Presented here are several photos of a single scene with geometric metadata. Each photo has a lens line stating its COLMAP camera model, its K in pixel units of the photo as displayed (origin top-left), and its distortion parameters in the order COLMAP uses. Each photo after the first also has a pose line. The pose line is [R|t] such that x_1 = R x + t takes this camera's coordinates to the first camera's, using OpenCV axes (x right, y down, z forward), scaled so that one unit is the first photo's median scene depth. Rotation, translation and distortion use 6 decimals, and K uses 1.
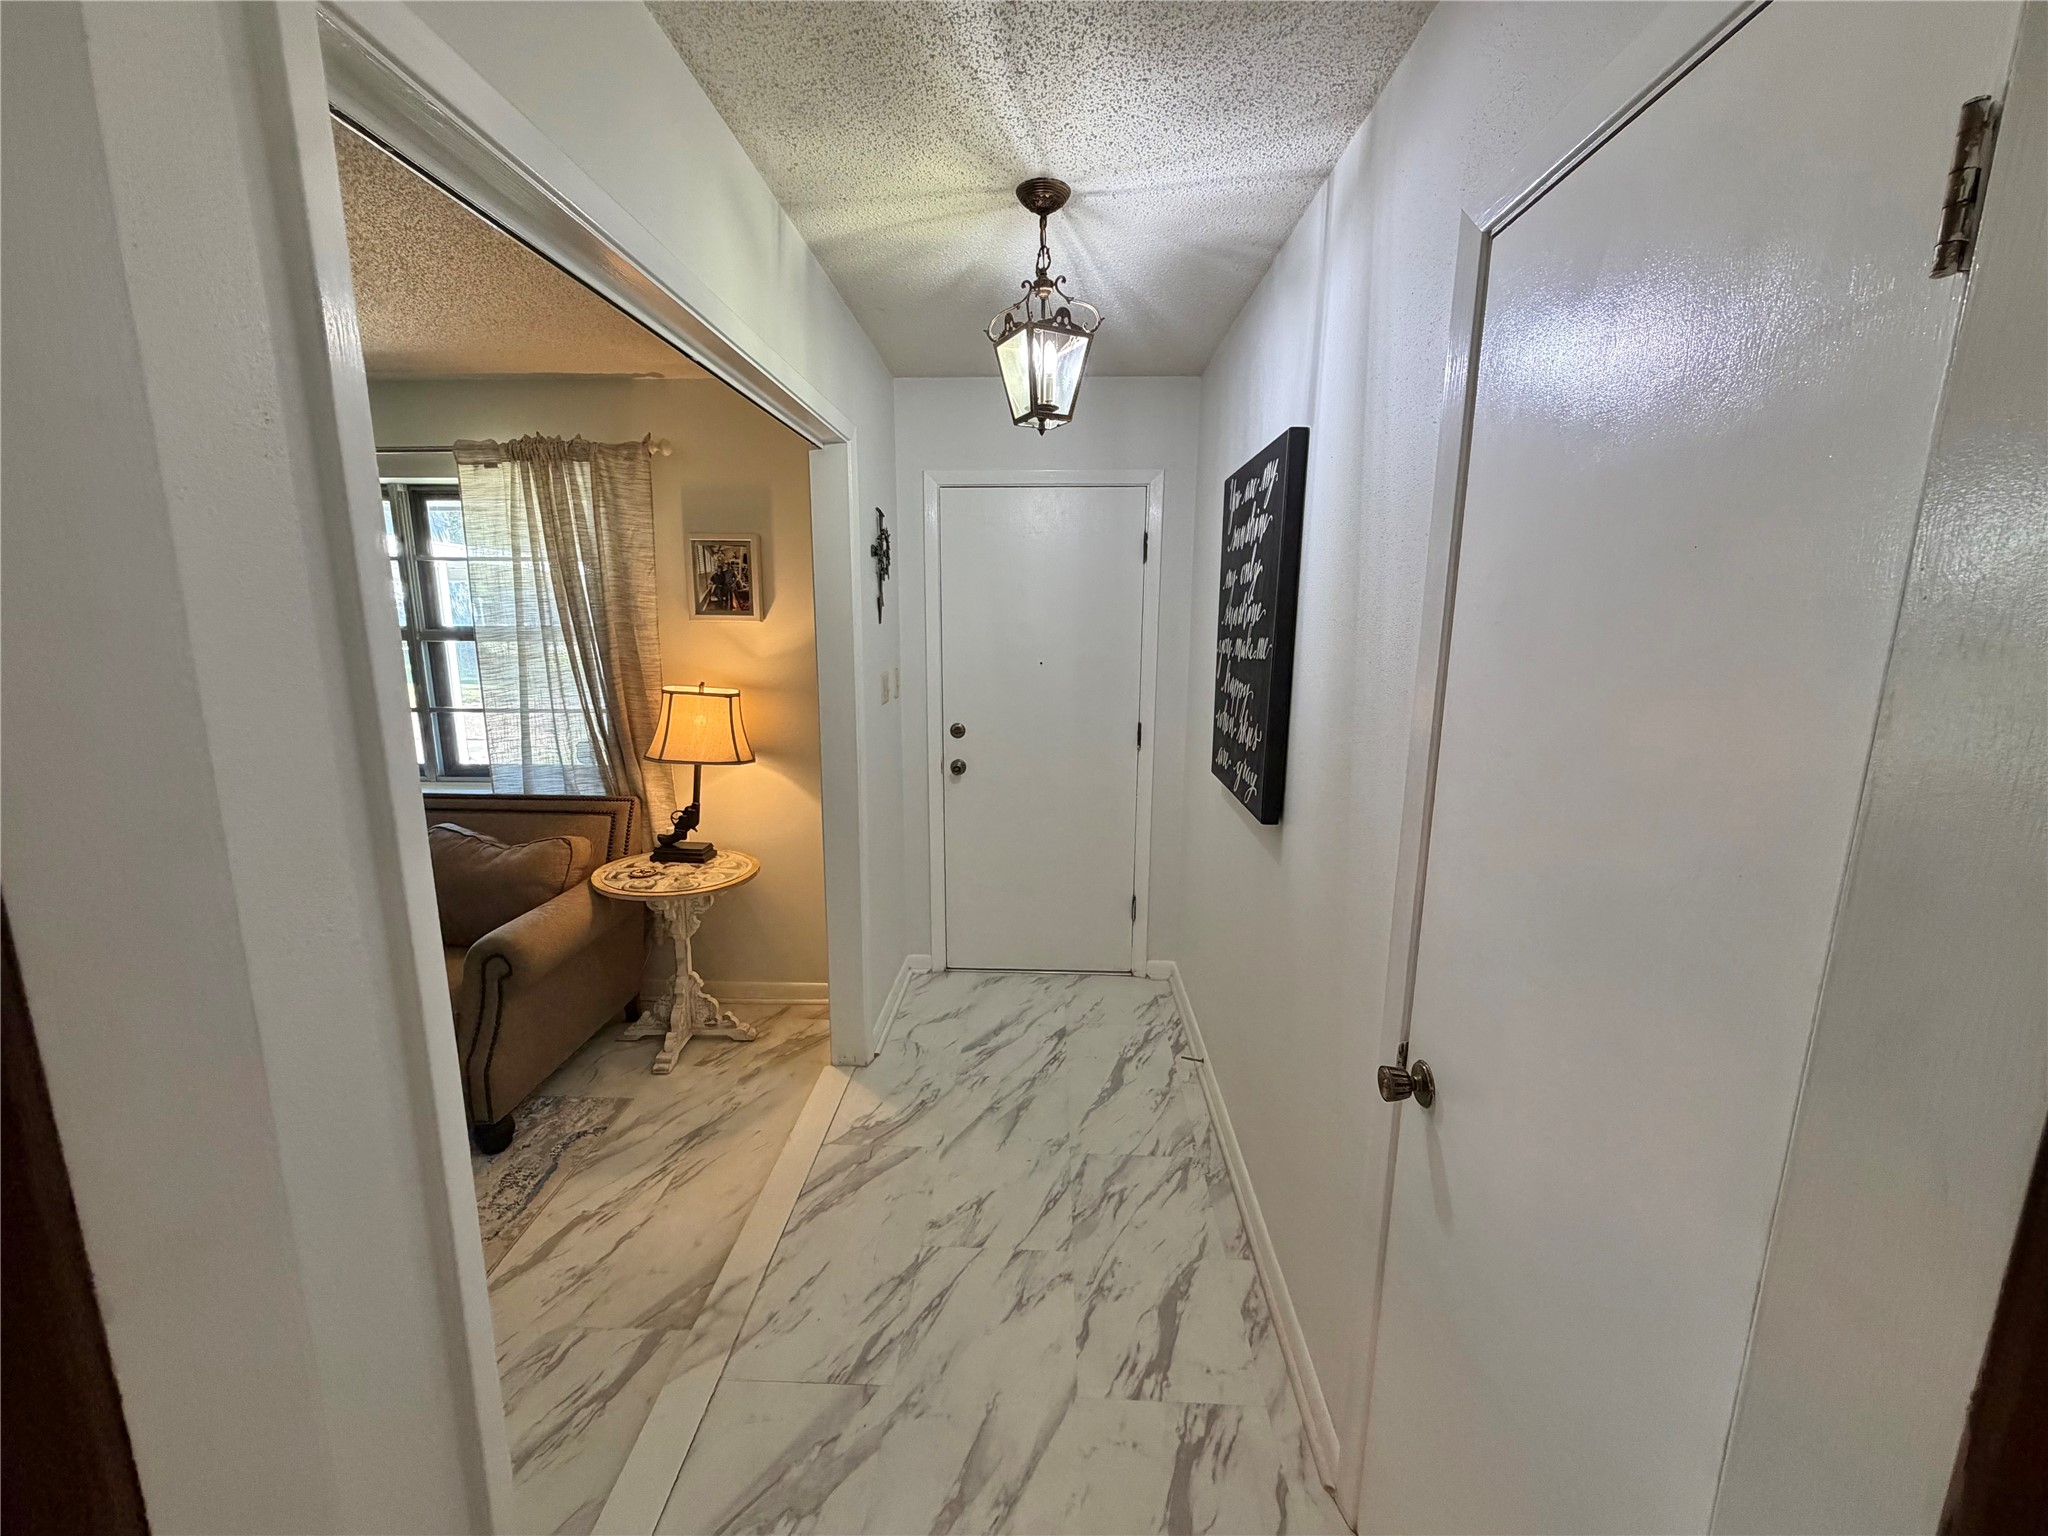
lens RADIAL K [[813.0, 0, 1023.5], [0, 813.0, 762.0], [0, 0, 1]] dist [0.001035, -0.000373]
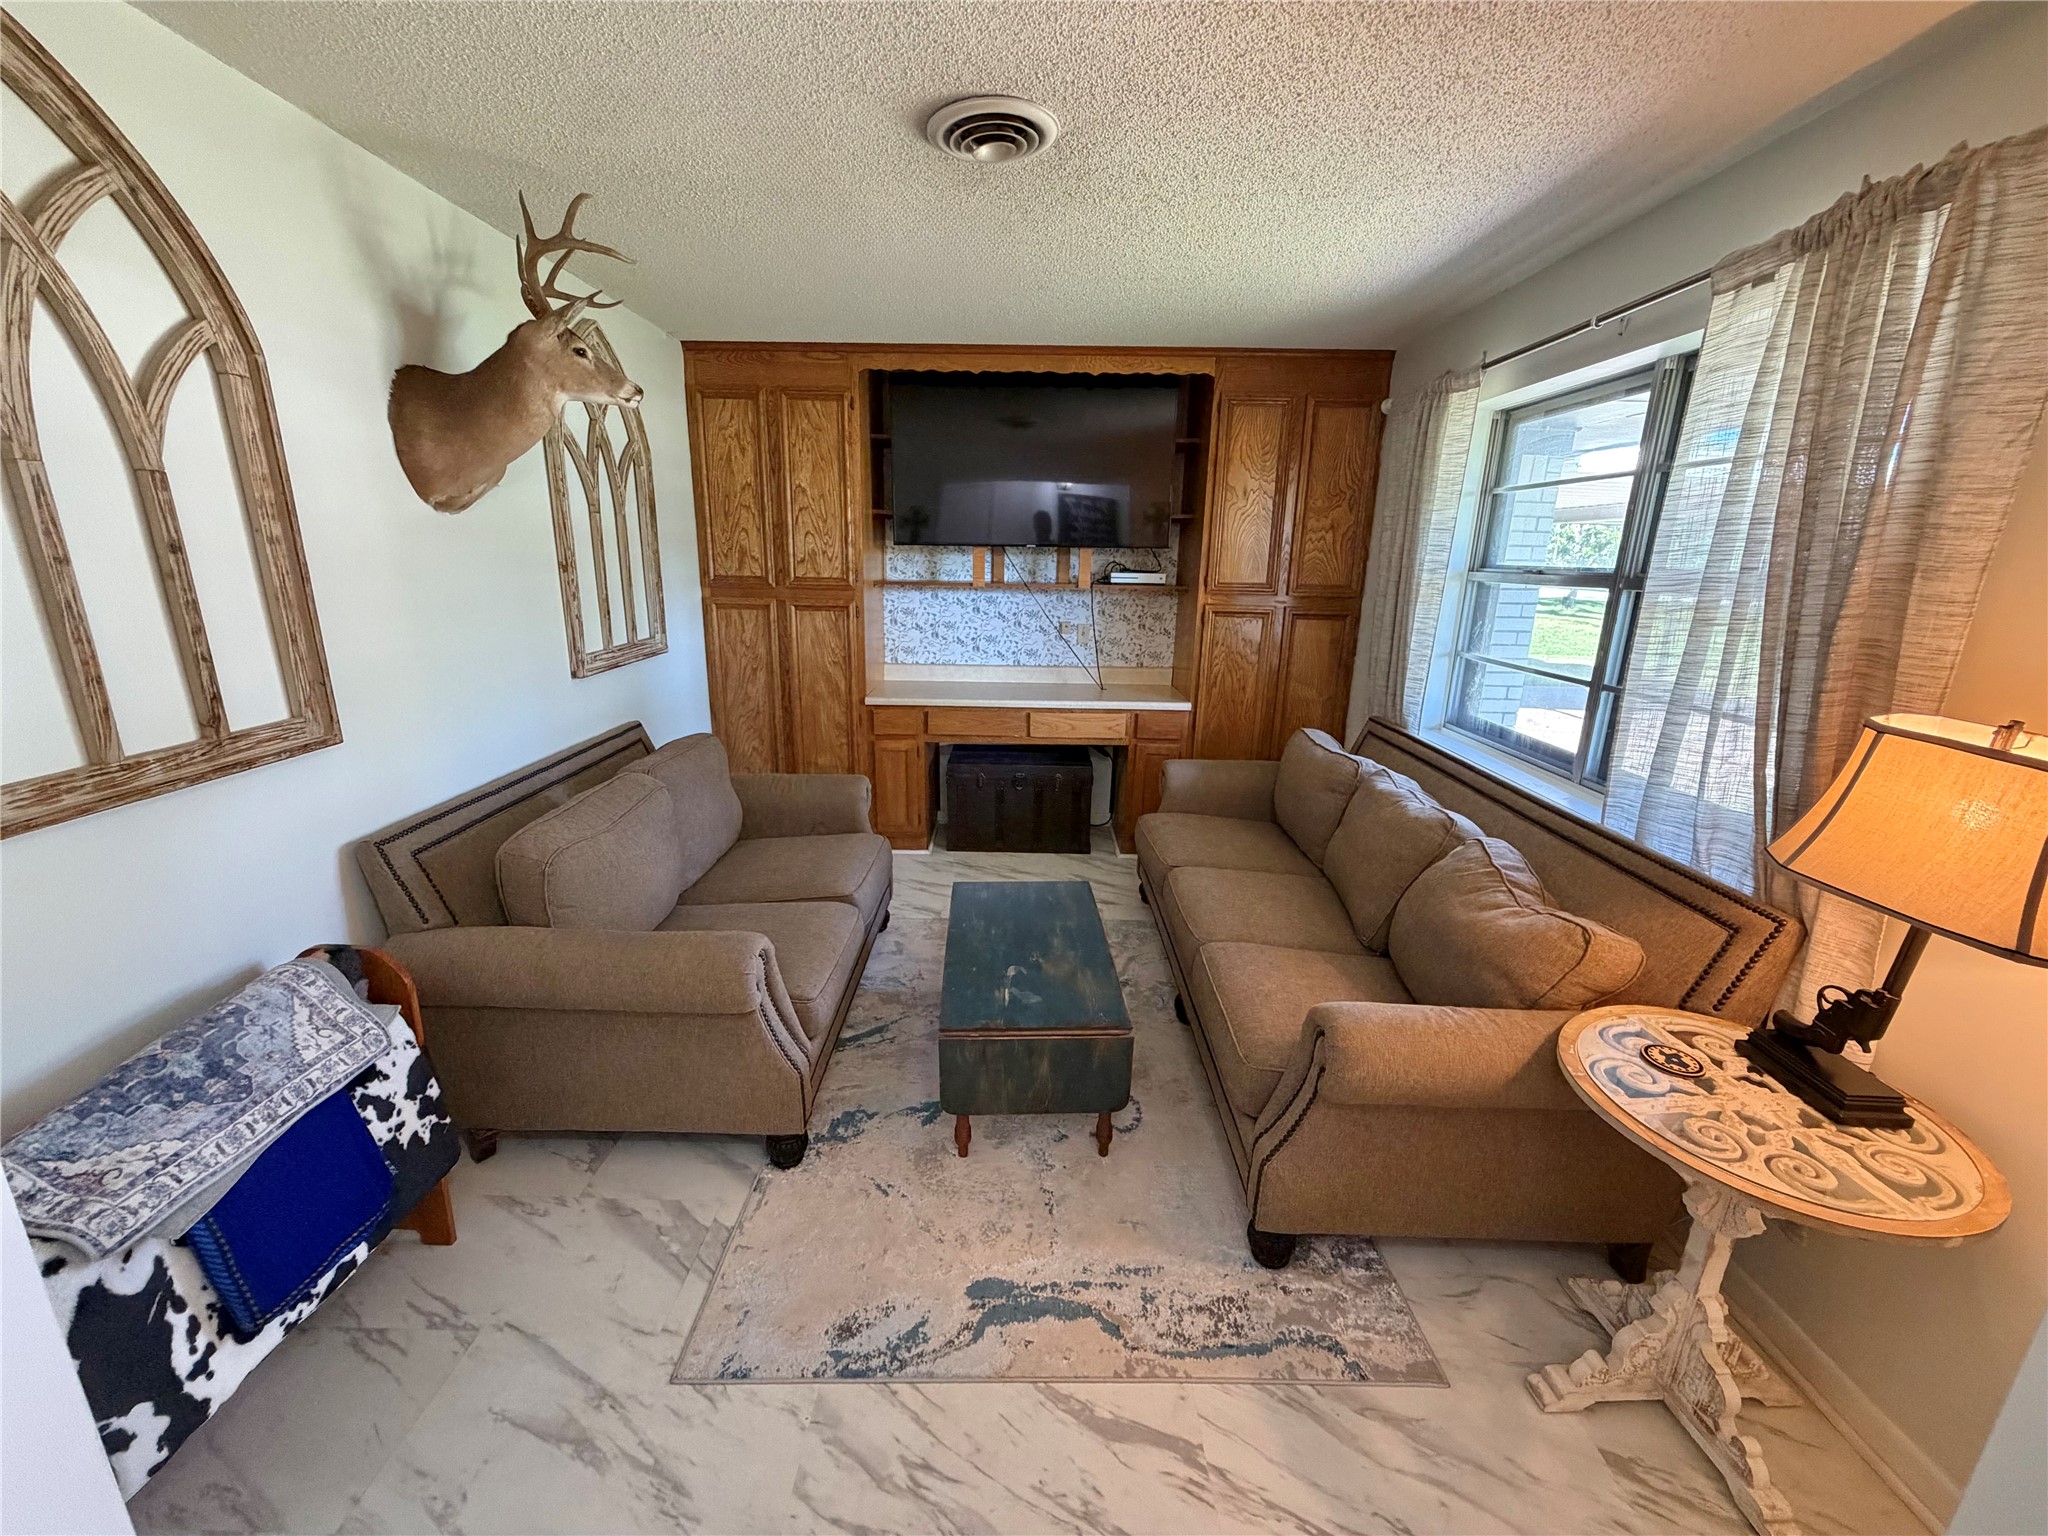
lens RADIAL K [[813.0, 0, 1021.1], [0, 813.0, 769.4], [0, 0, 1]] dist [0.001035, -0.000373]
pose [[0.023240, 0.252266, -0.967379, -0.032408], [-0.207294, 0.947826, 0.242187, -0.072136], [0.978003, 0.194904, 0.074321, 0.519042]]
